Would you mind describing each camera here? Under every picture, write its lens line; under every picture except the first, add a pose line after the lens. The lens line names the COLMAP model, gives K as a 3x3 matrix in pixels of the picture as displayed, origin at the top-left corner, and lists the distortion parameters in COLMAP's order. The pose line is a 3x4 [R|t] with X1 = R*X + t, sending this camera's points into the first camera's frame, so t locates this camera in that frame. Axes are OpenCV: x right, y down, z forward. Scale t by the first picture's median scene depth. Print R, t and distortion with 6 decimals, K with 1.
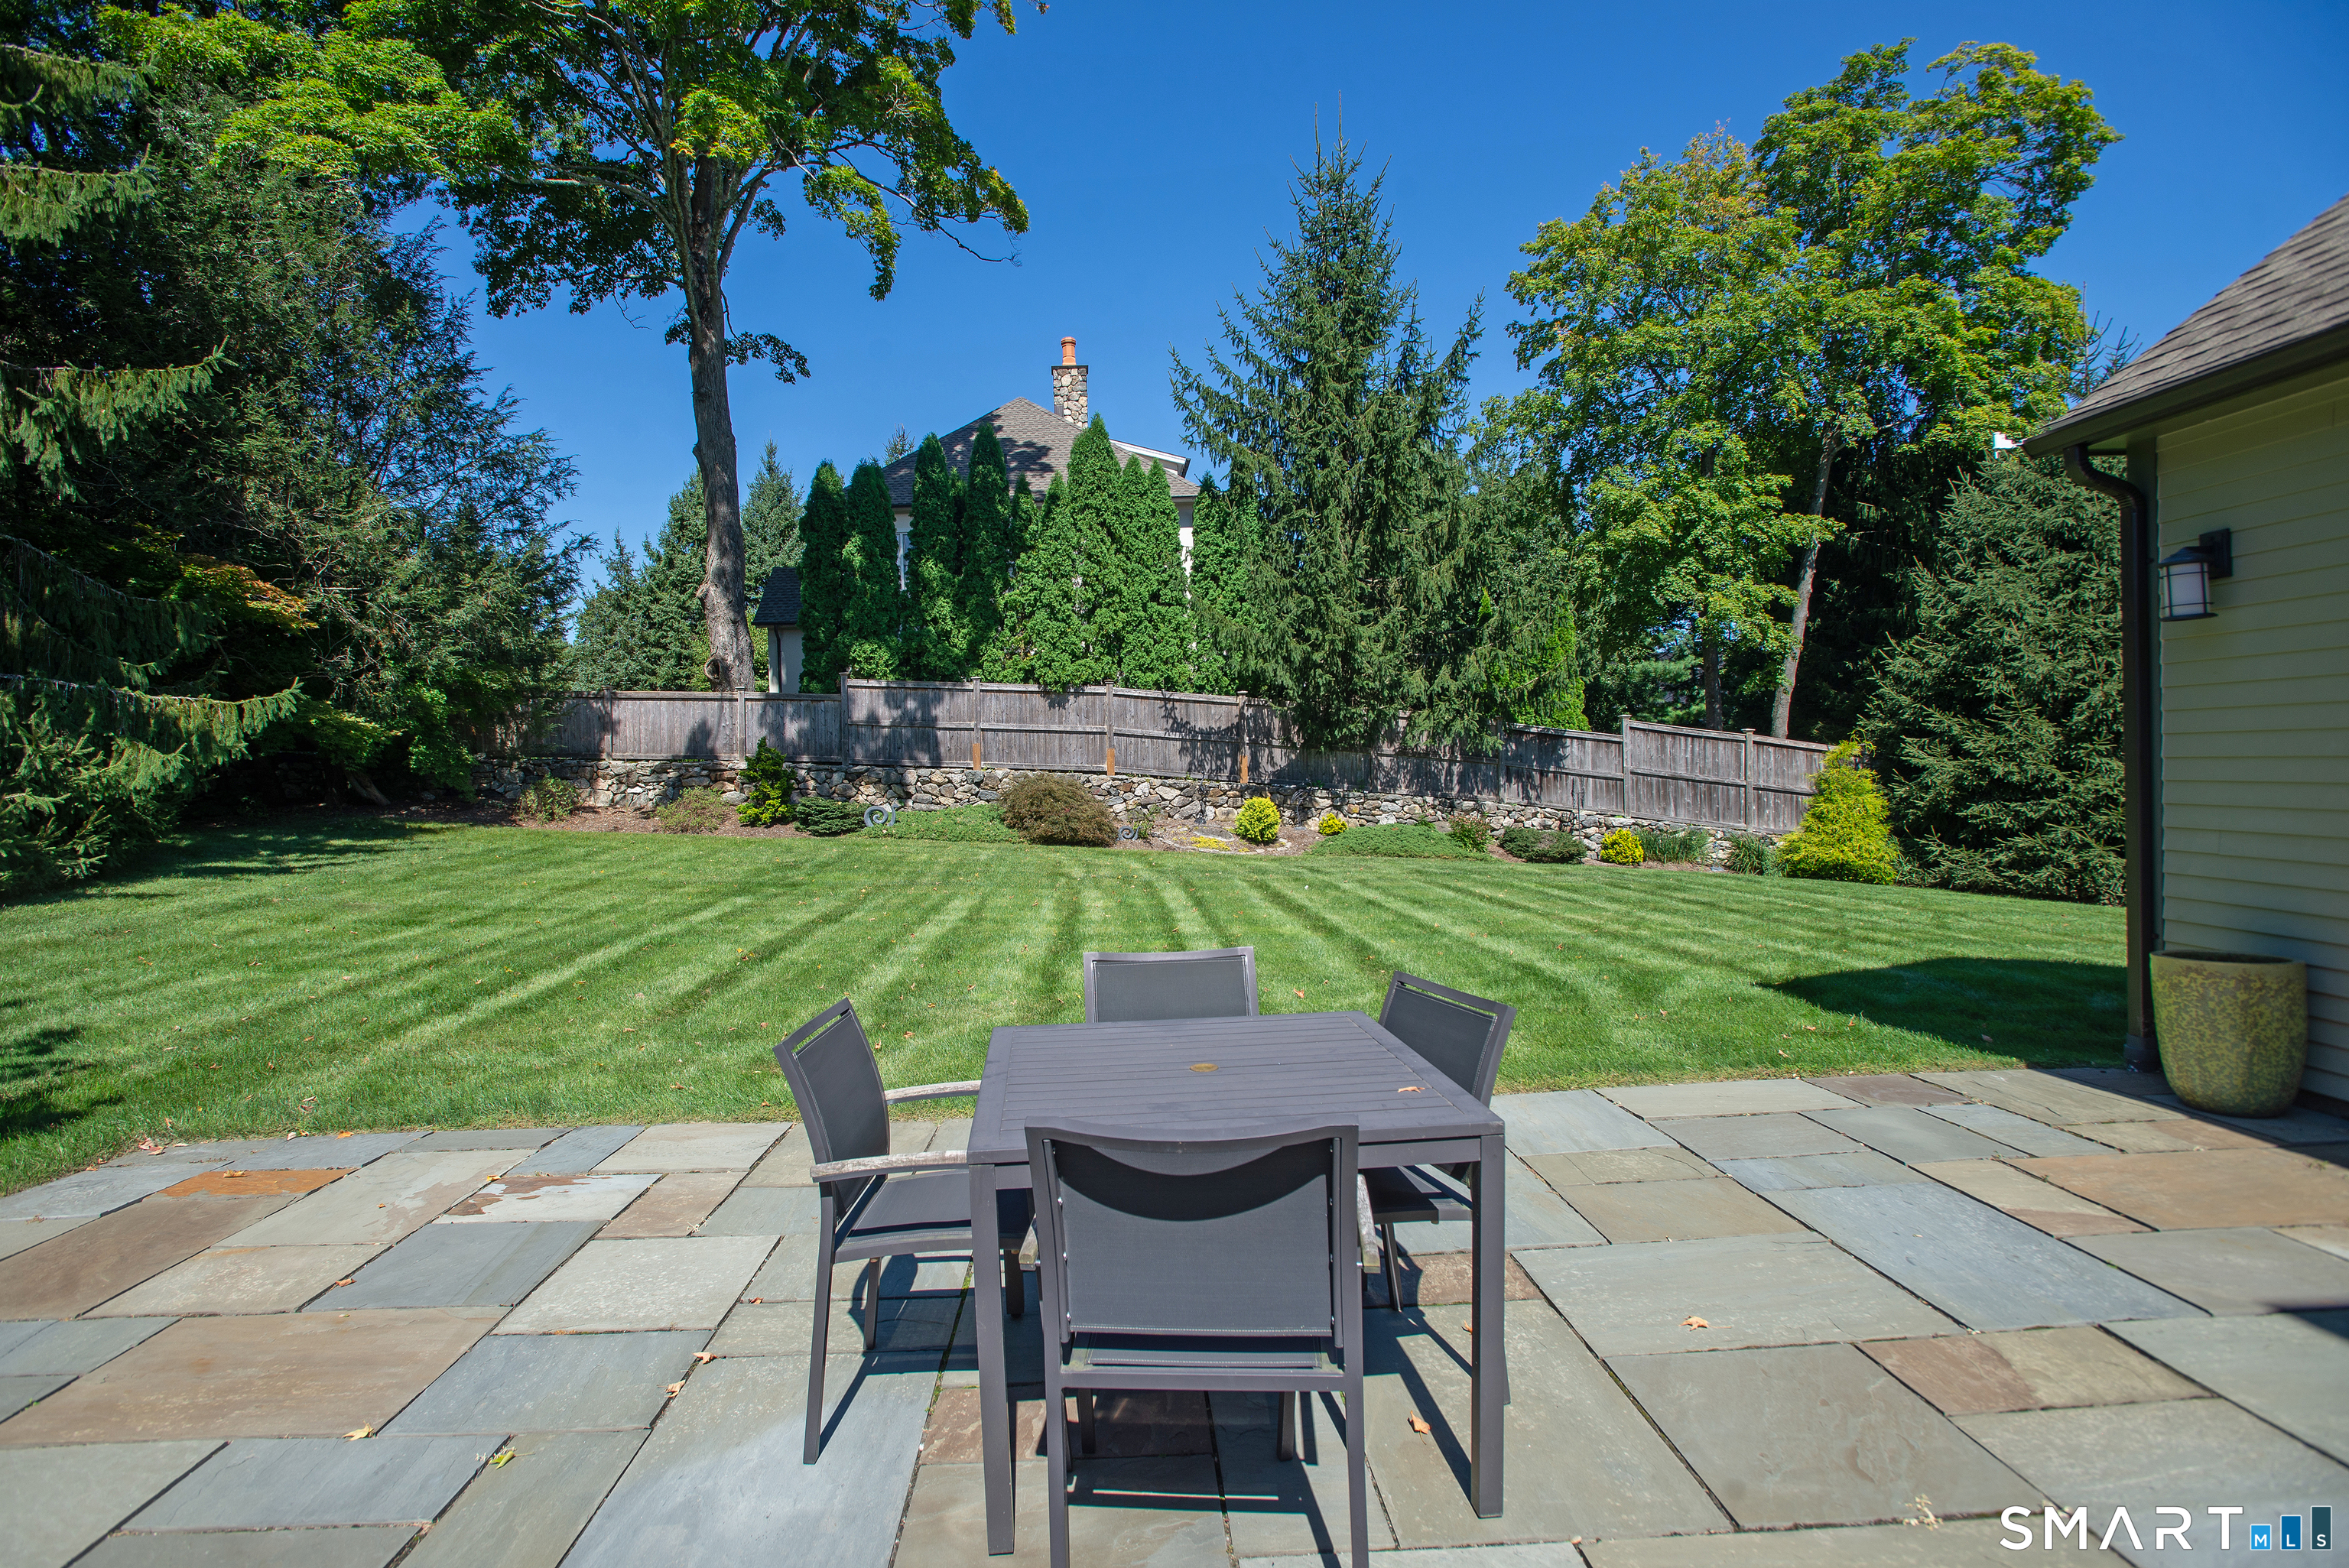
lens RADIAL K [[1172.0, 0, 1173.4], [0, 1172.0, 811.0], [0, 0, 1]] dist [-0.088691, 0.047827]
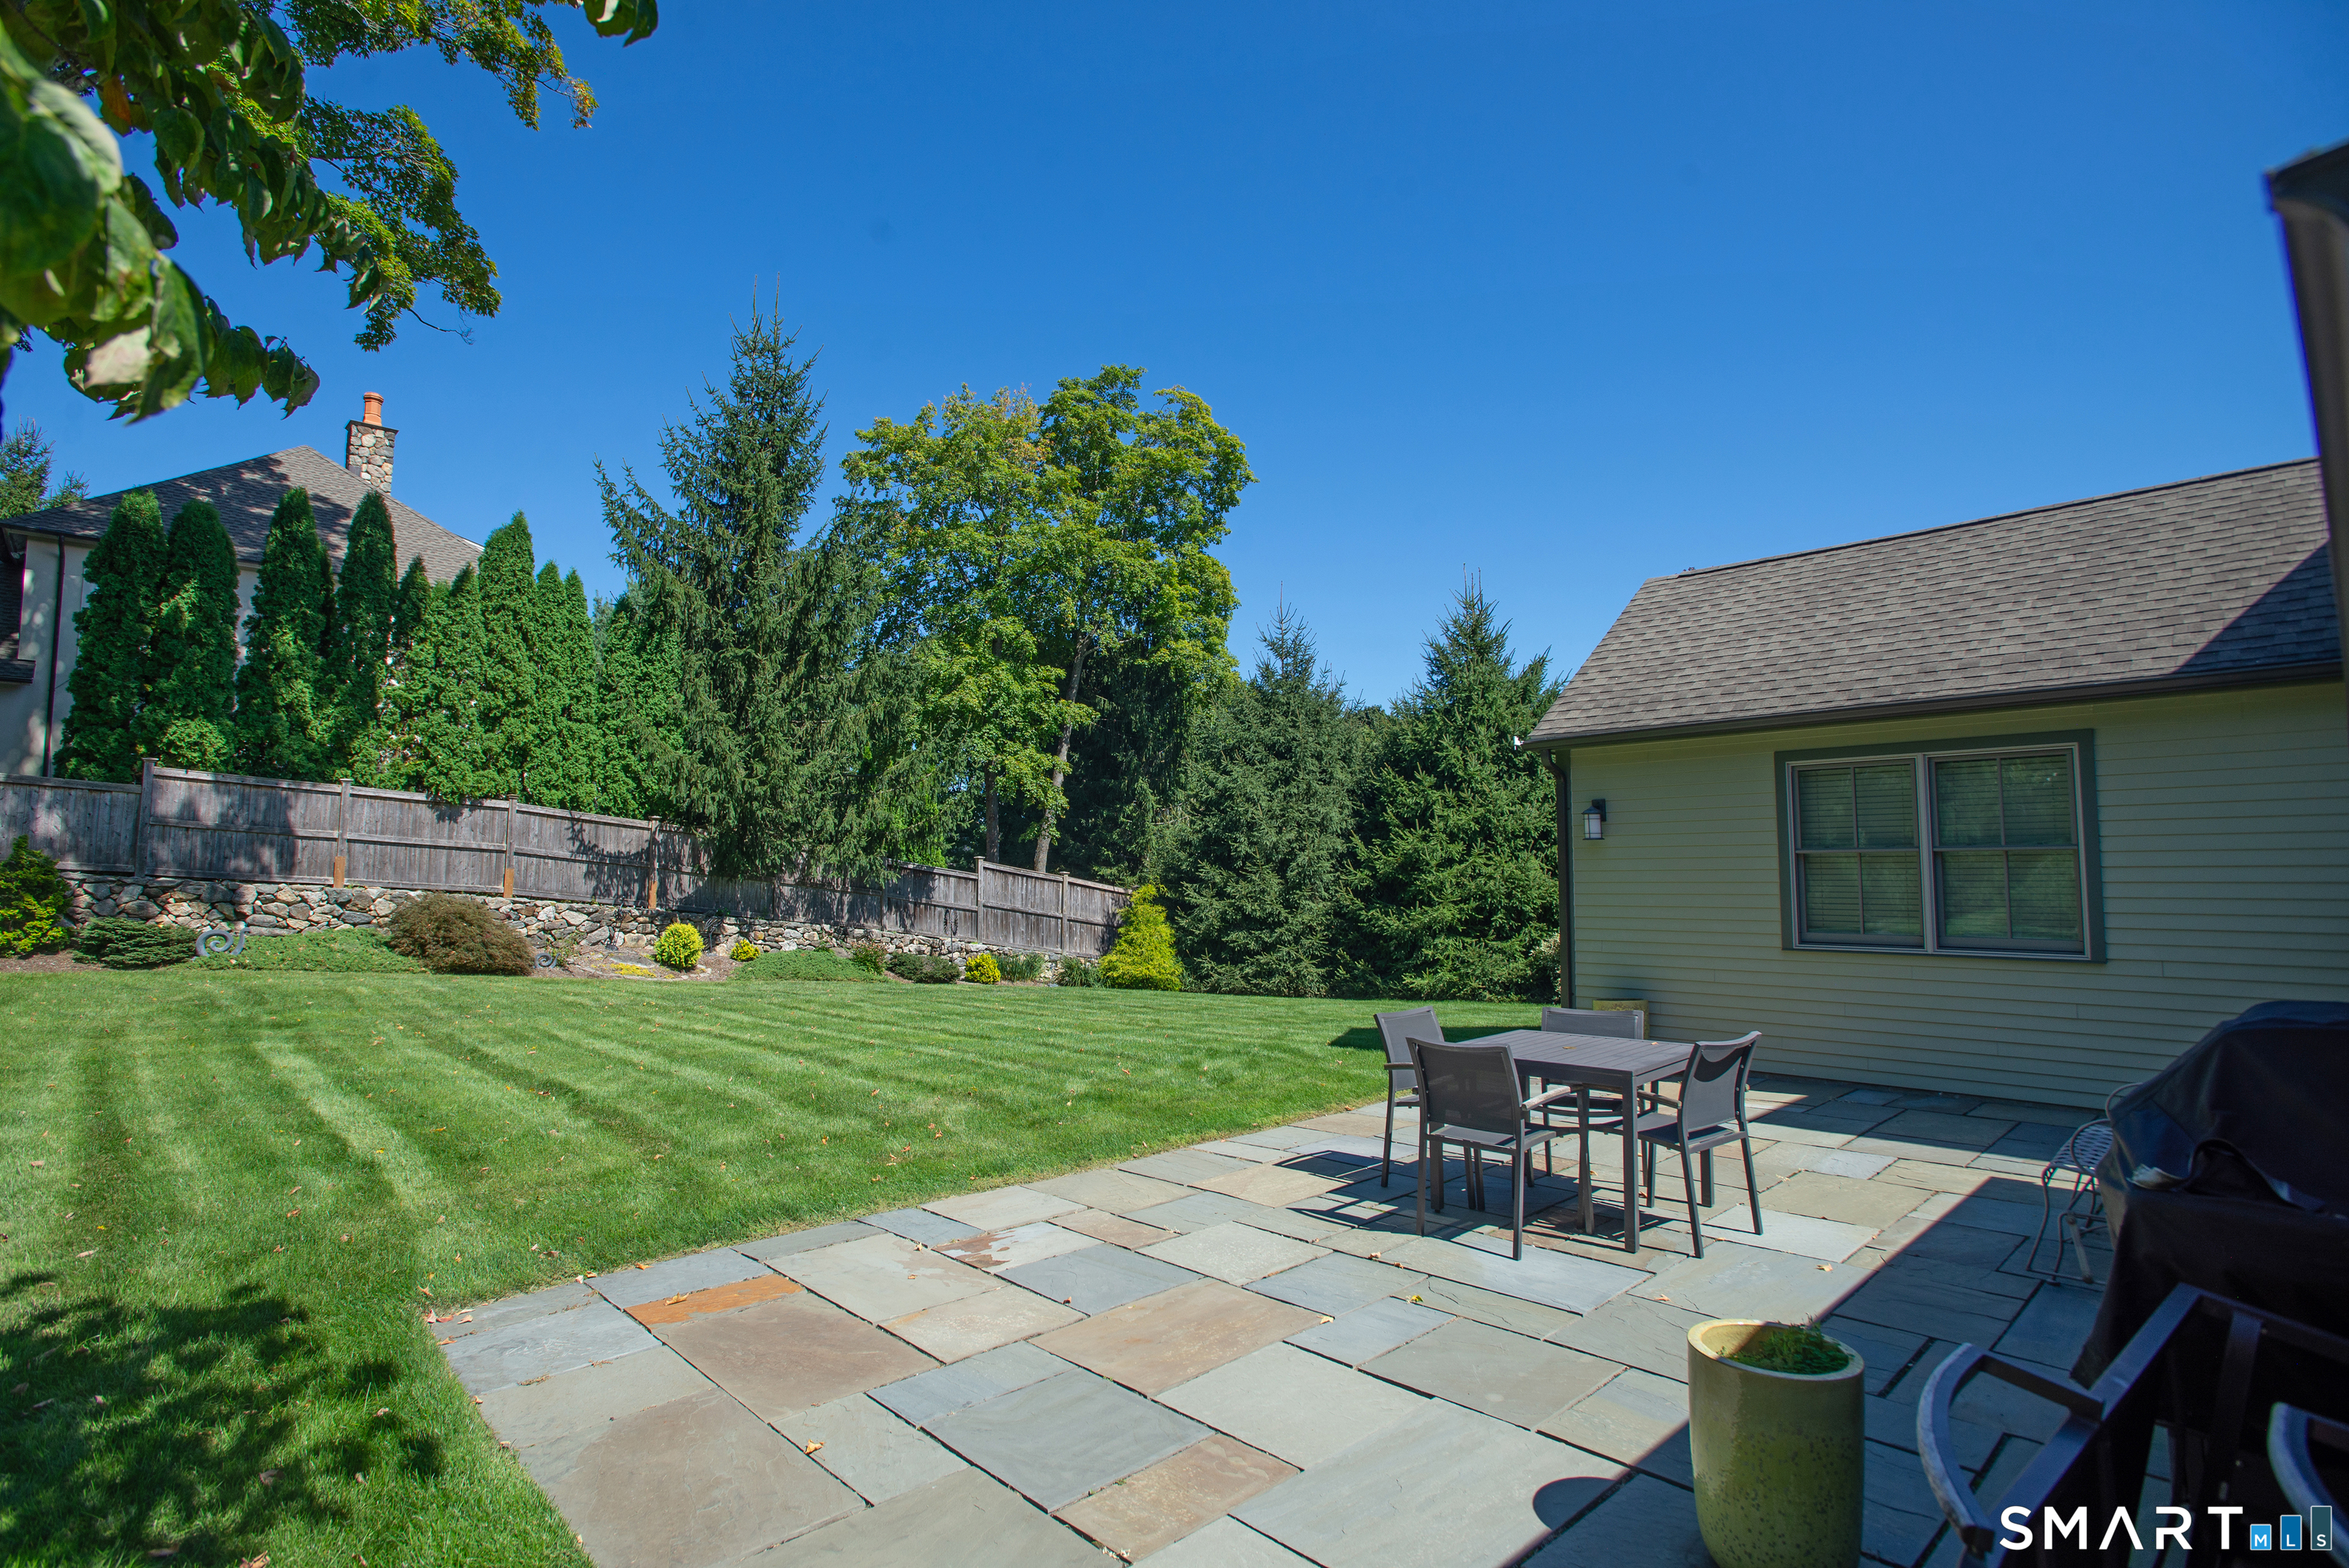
lens RADIAL K [[1172.0, 0, 1173.4], [0, 1172.0, 811.0], [0, 0, 1]] dist [-0.088691, 0.047827]
pose [[0.736630, 0.070306, 0.672632, -0.276263], [0.004557, 0.994043, -0.108892, 0.001836], [-0.676281, 0.083278, 0.731921, -0.014482]]
